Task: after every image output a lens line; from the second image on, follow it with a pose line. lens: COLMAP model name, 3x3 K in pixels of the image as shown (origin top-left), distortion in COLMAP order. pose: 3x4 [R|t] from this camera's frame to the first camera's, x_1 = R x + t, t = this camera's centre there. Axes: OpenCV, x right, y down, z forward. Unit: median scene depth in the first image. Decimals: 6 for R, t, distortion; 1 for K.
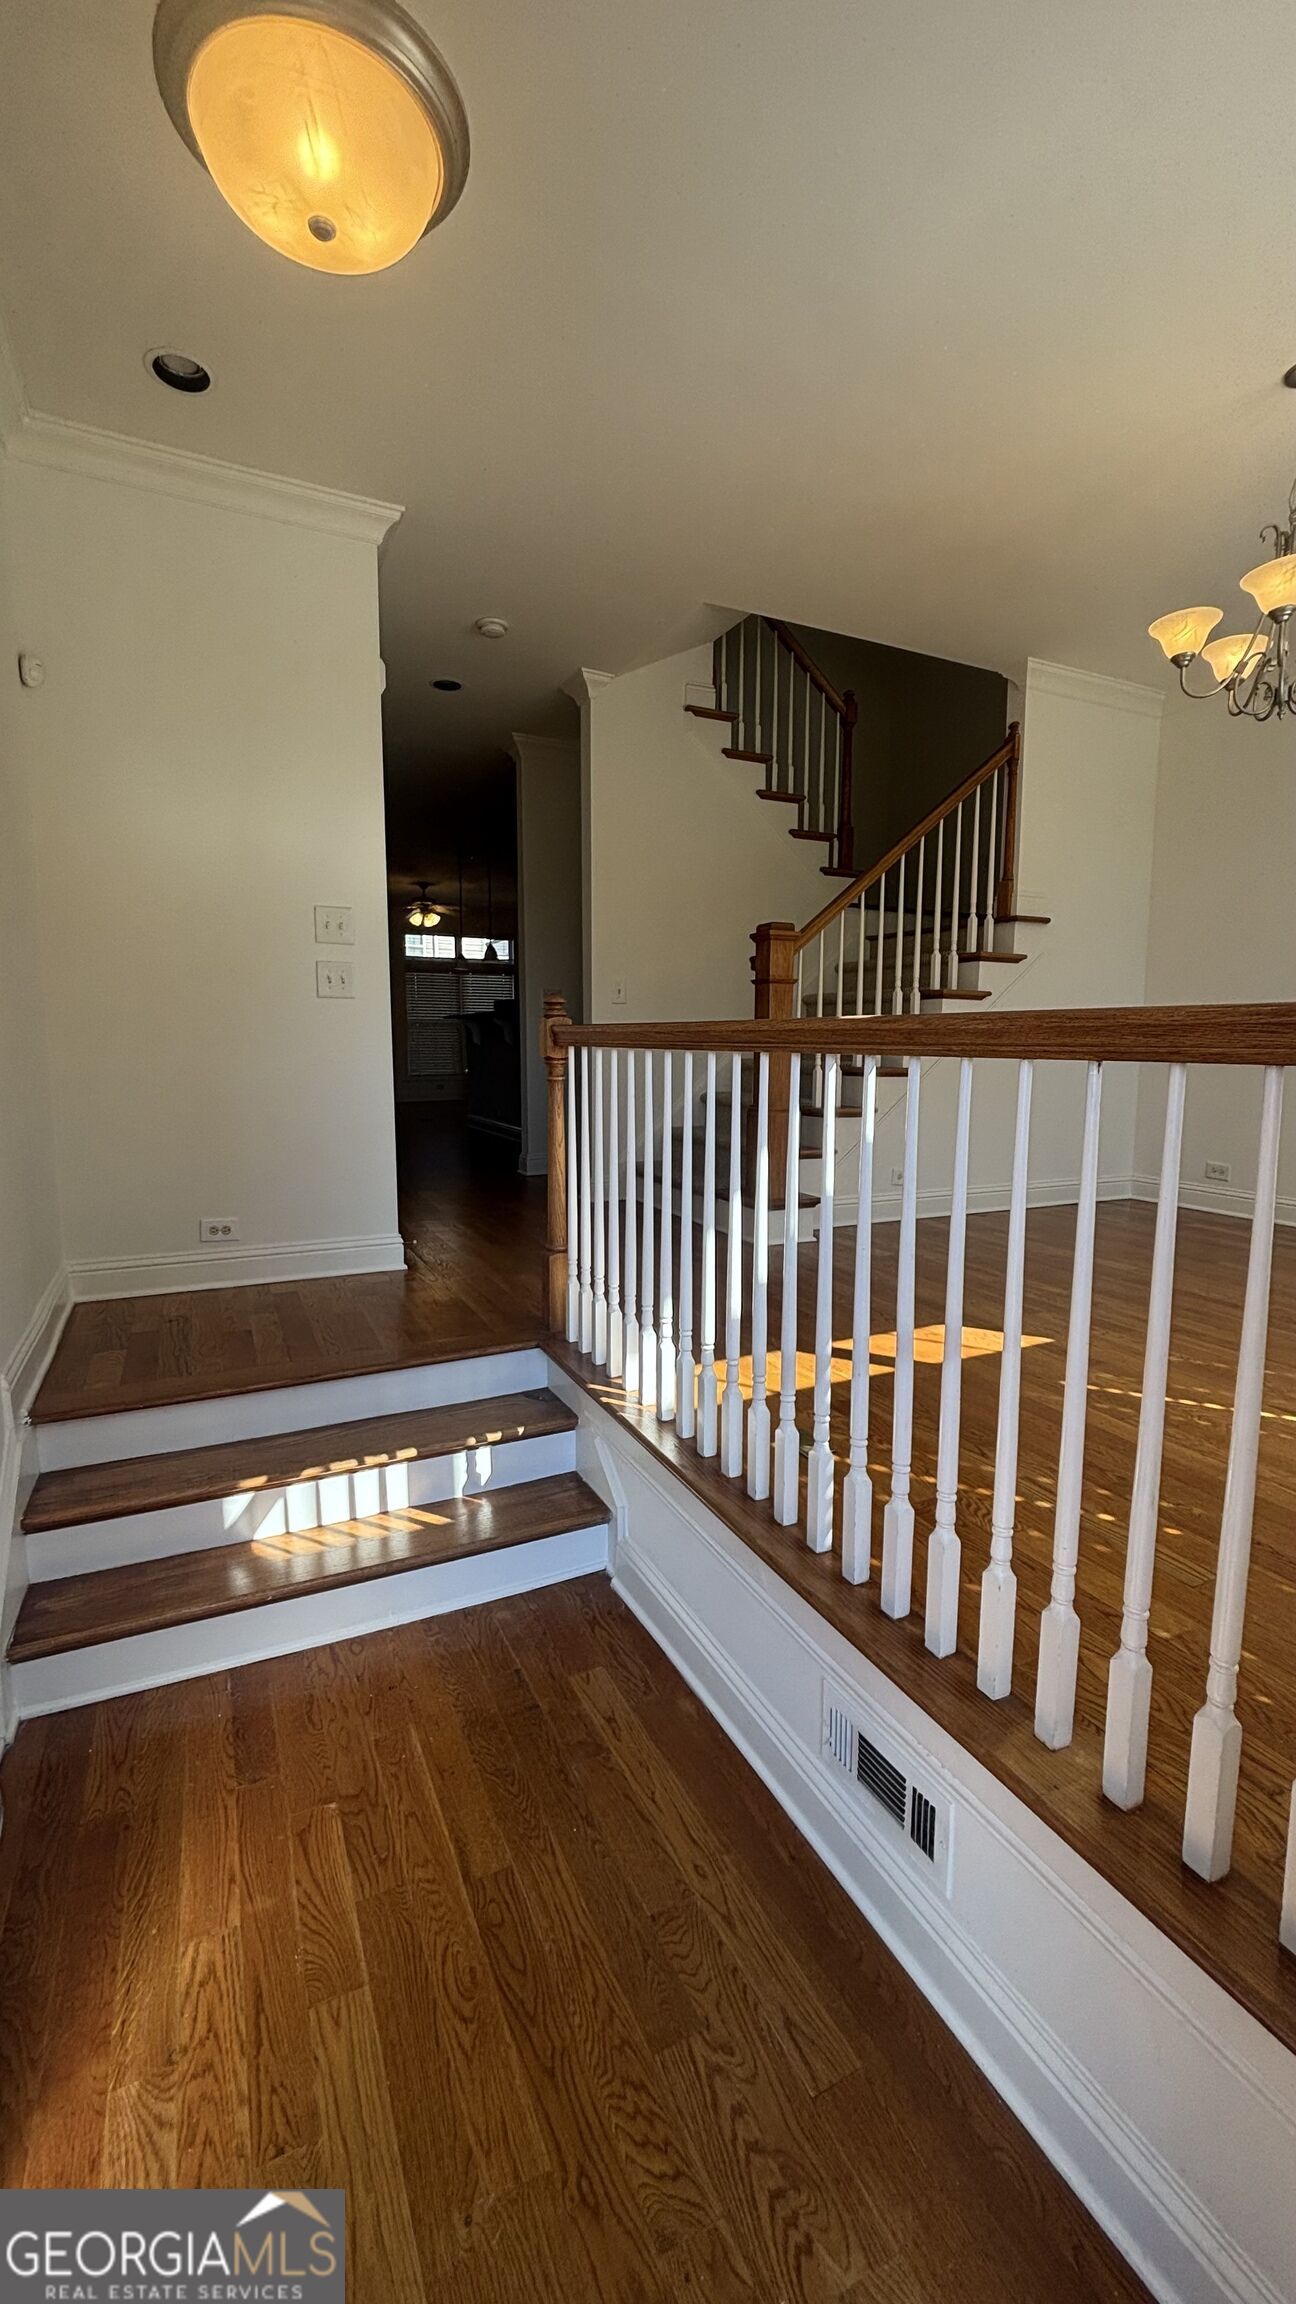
lens RADIAL K [[926.0, 0, 648.0], [0, 926.0, 1152.0], [0, 0, 1]] dist [-0.013801, 0.000028]
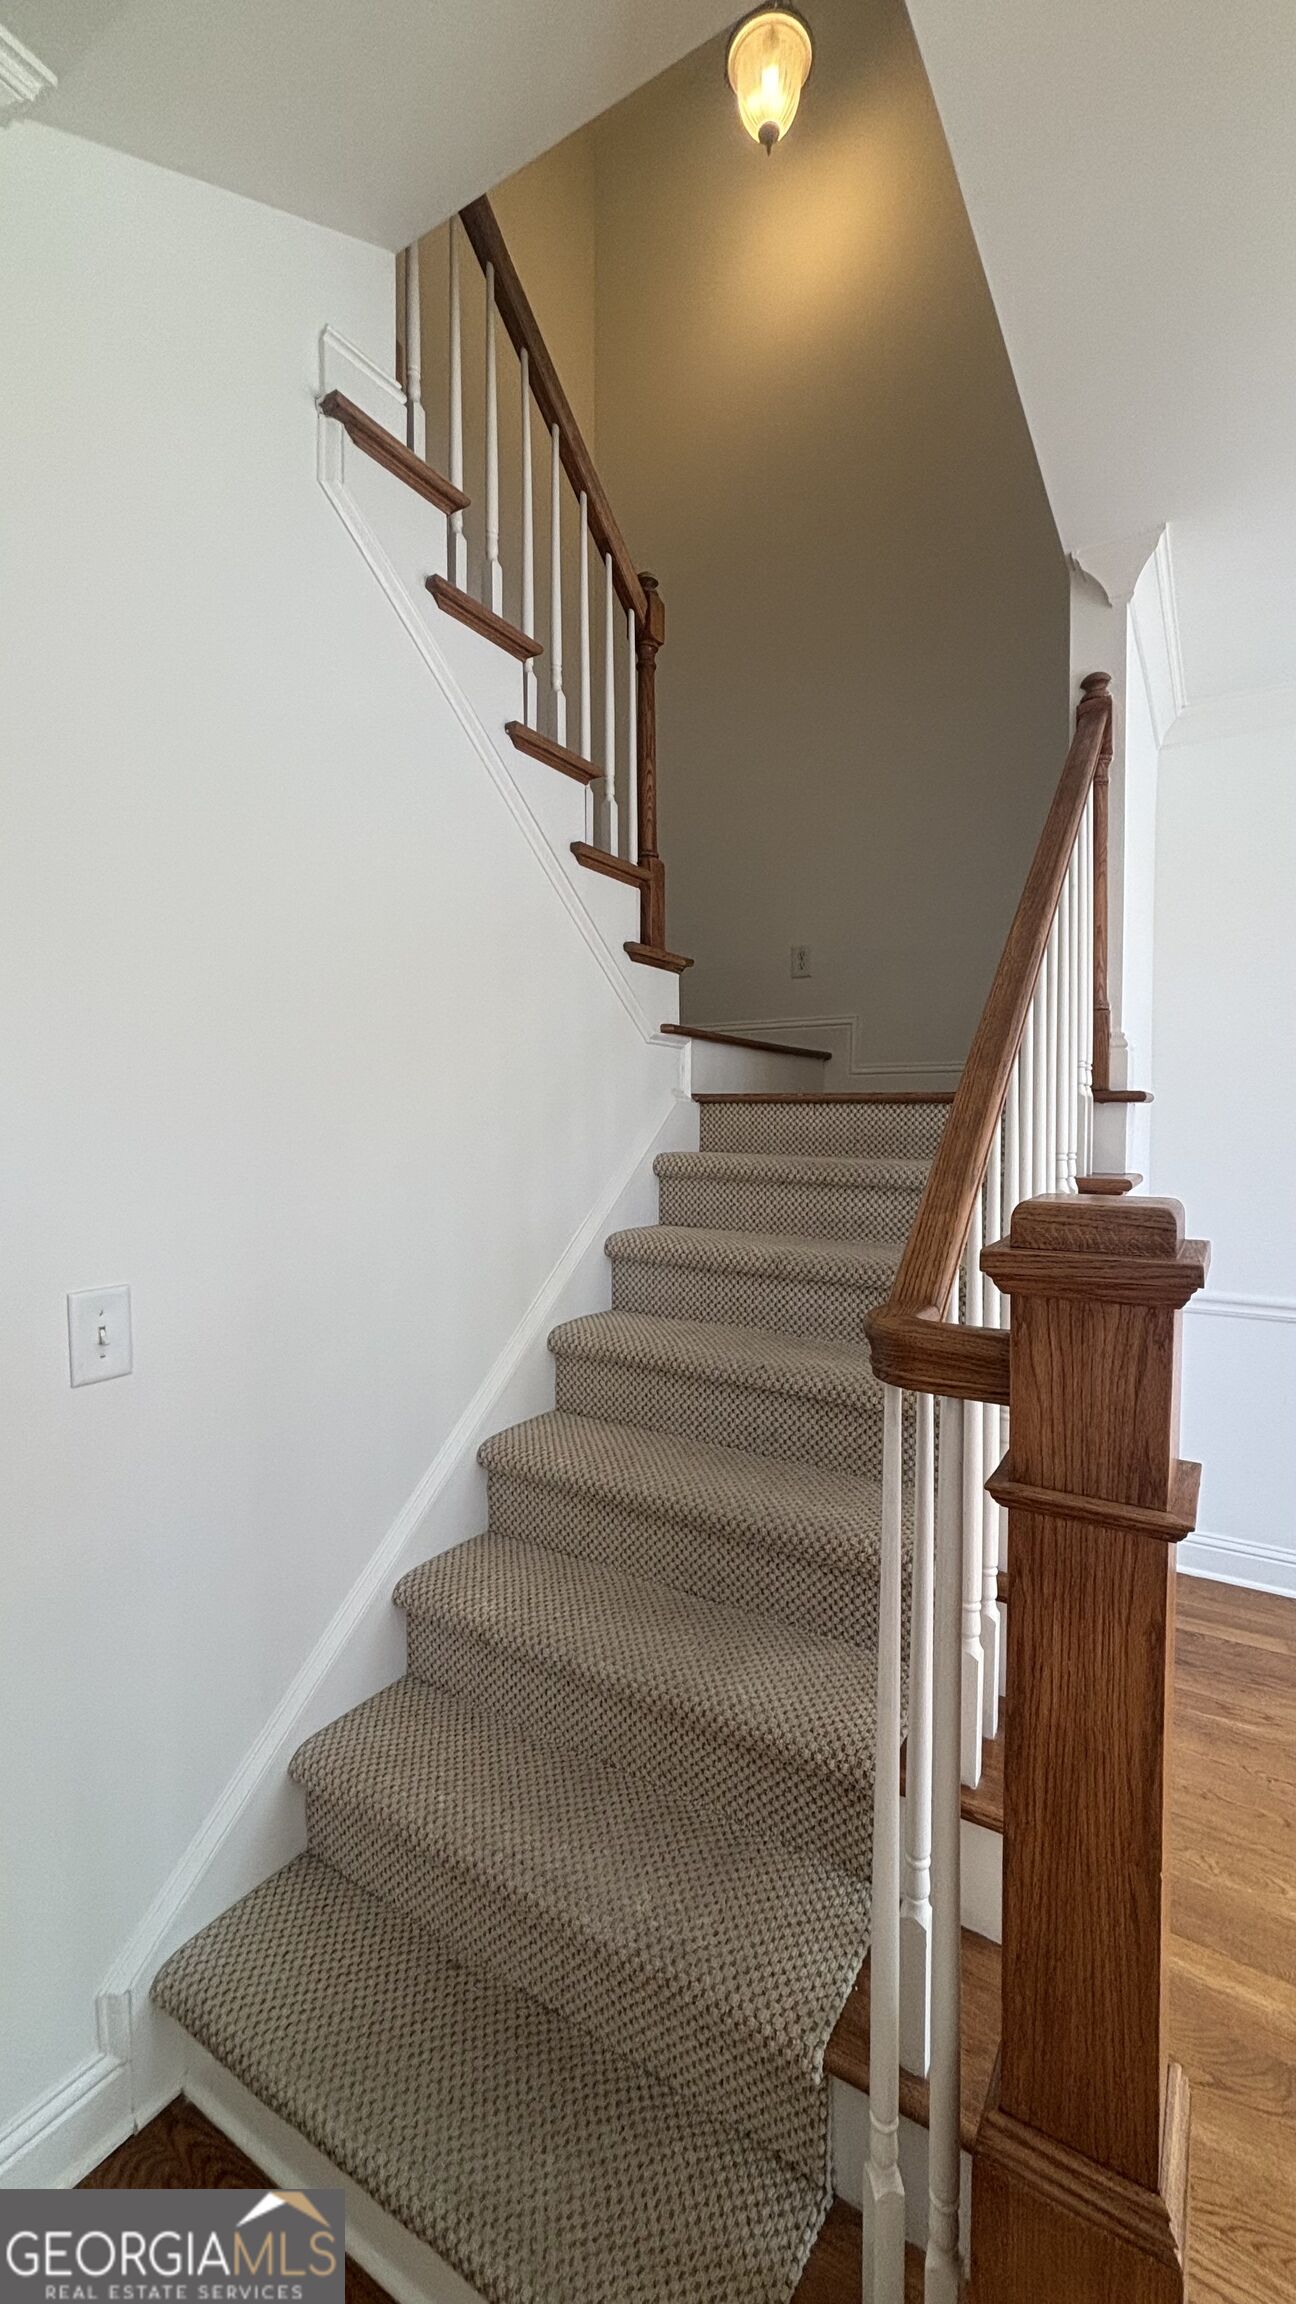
lens RADIAL K [[926.0, 0, 648.0], [0, 926.0, 1152.0], [0, 0, 1]] dist [-0.013801, 0.000028]
pose [[0.846886, -0.022796, 0.531285, -0.037546], [0.065118, 0.996007, -0.061065, -0.201414], [-0.527772, 0.086311, 0.844989, 0.702075]]
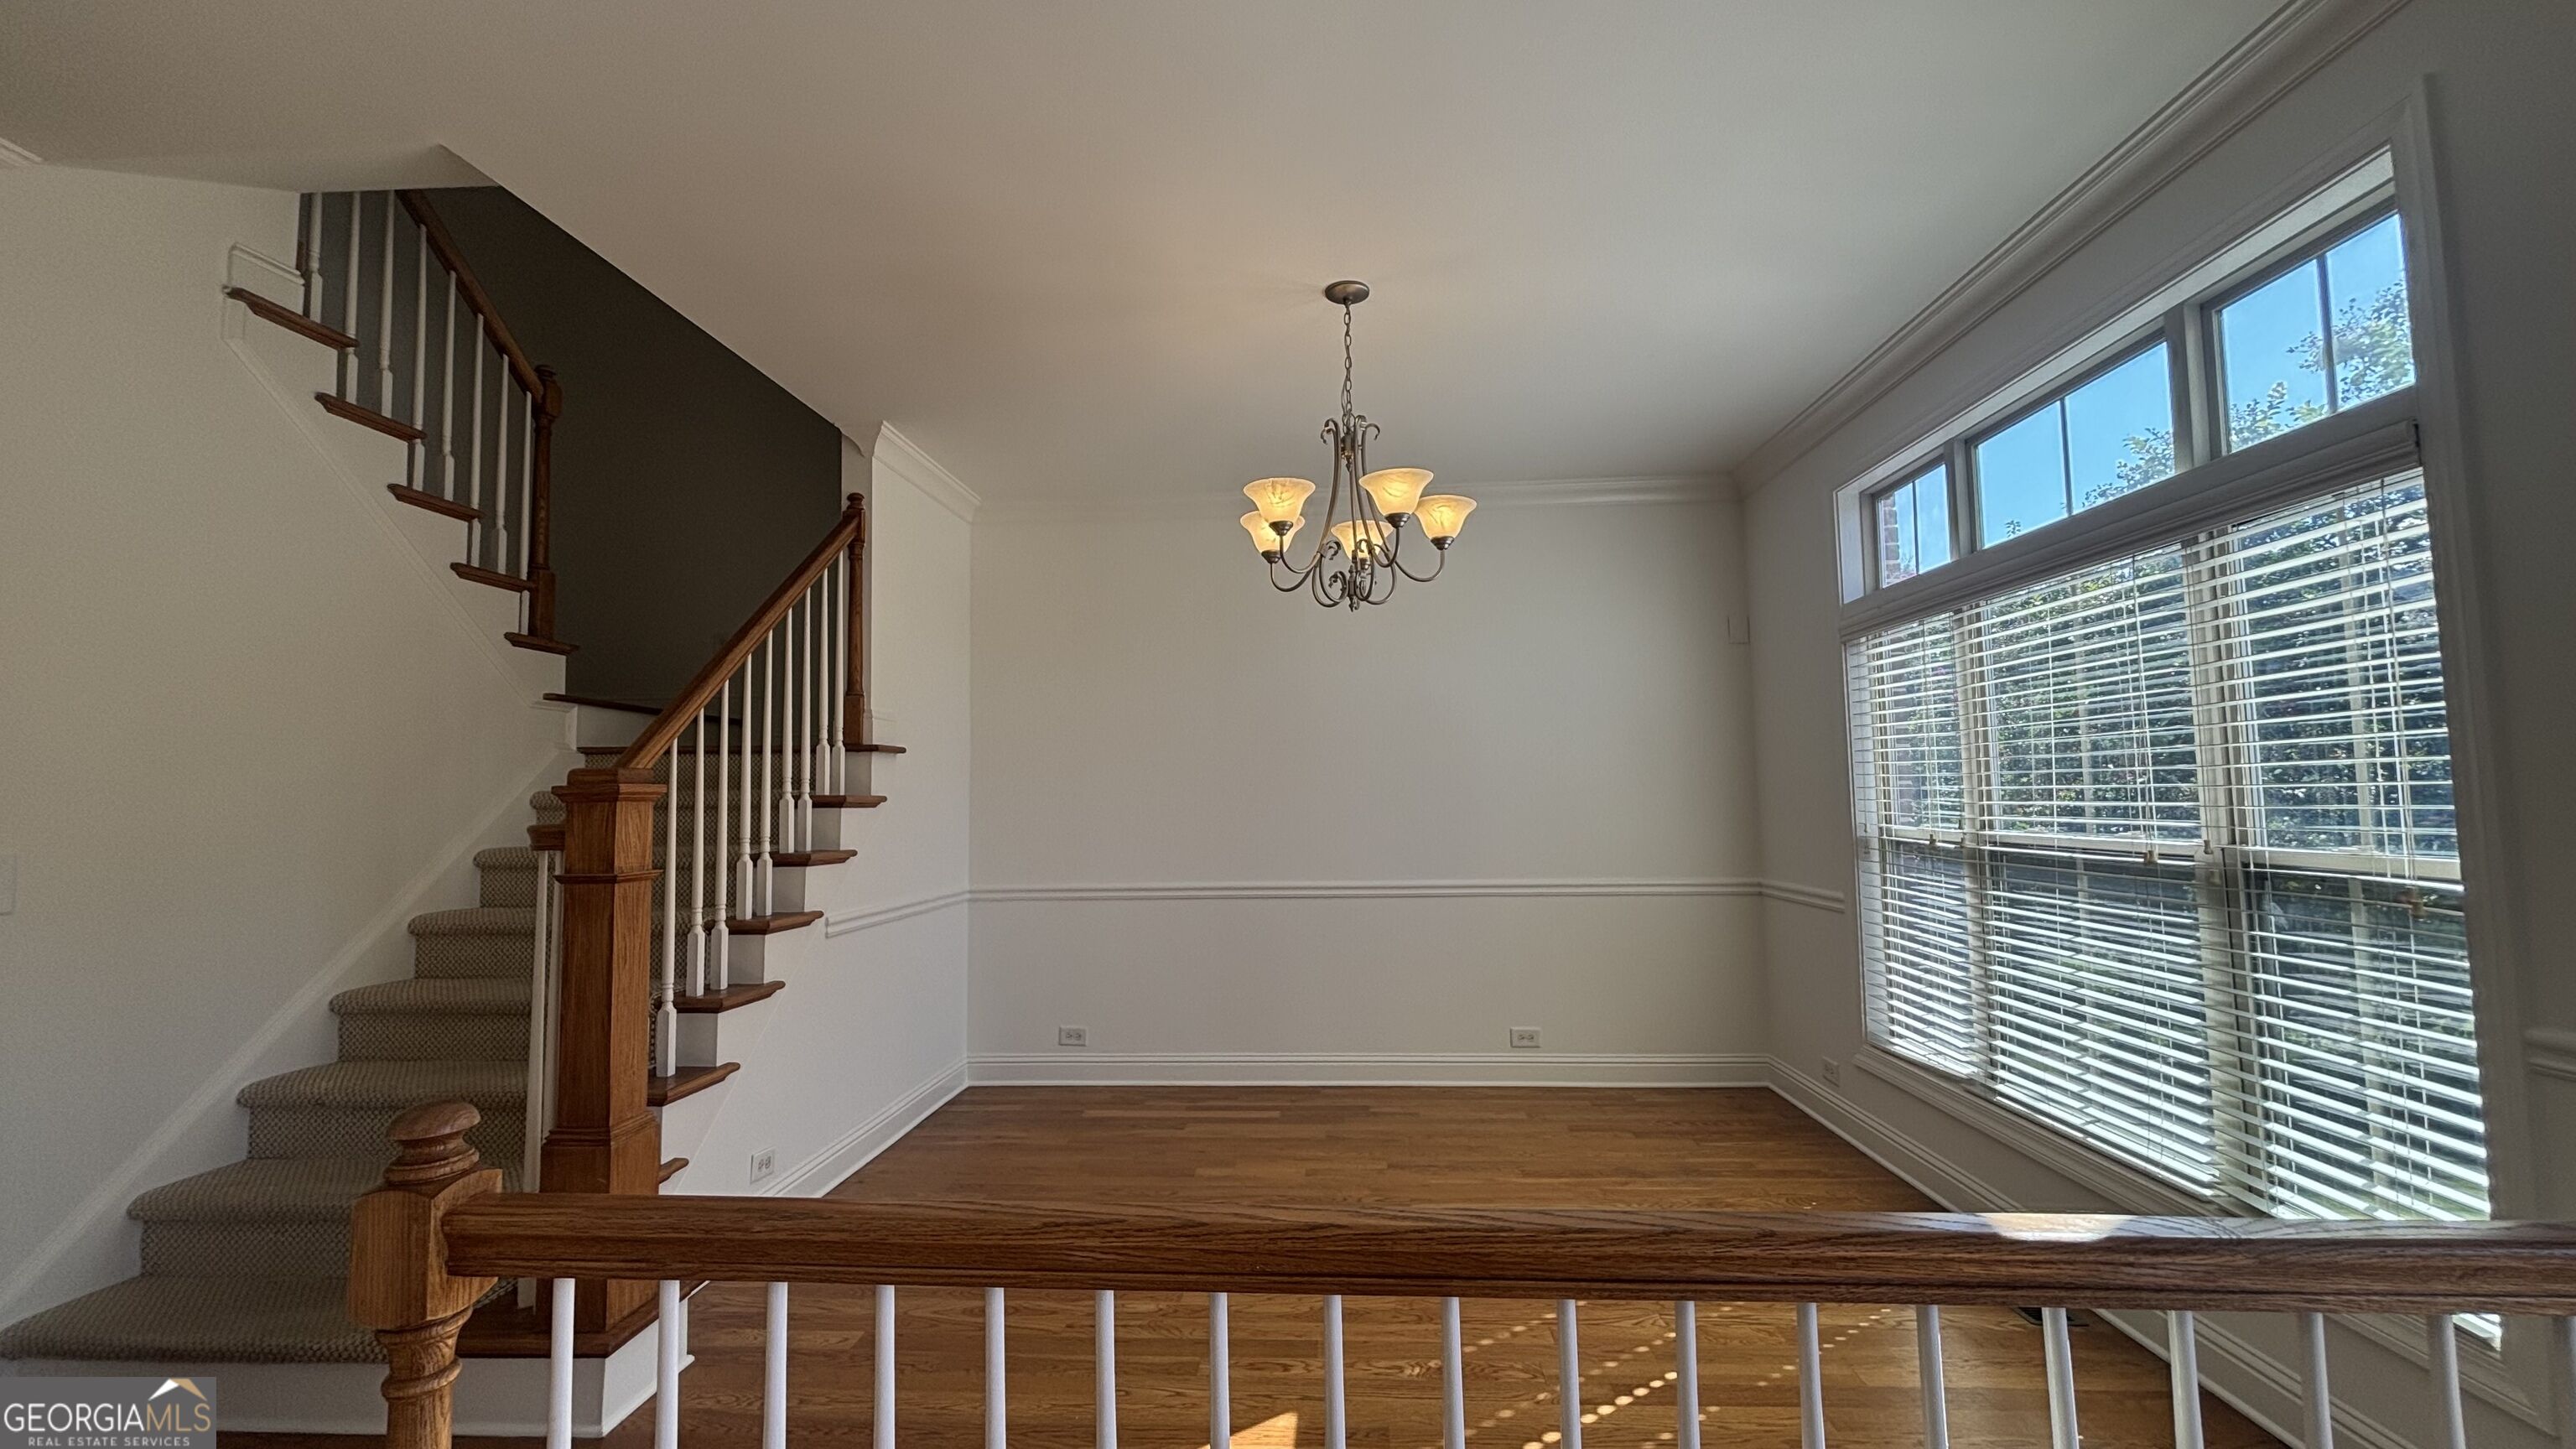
lens RADIAL K [[1045.1, 0, 1288.0], [0, 1045.1, 724.5], [0, 0, 1]] dist [0.008021, -0.000092]
pose [[0.495440, 0.052594, 0.867049, -0.155267], [0.118823, 0.984679, -0.127625, -0.116806], [-0.860477, 0.166256, 0.481600, 0.286809]]
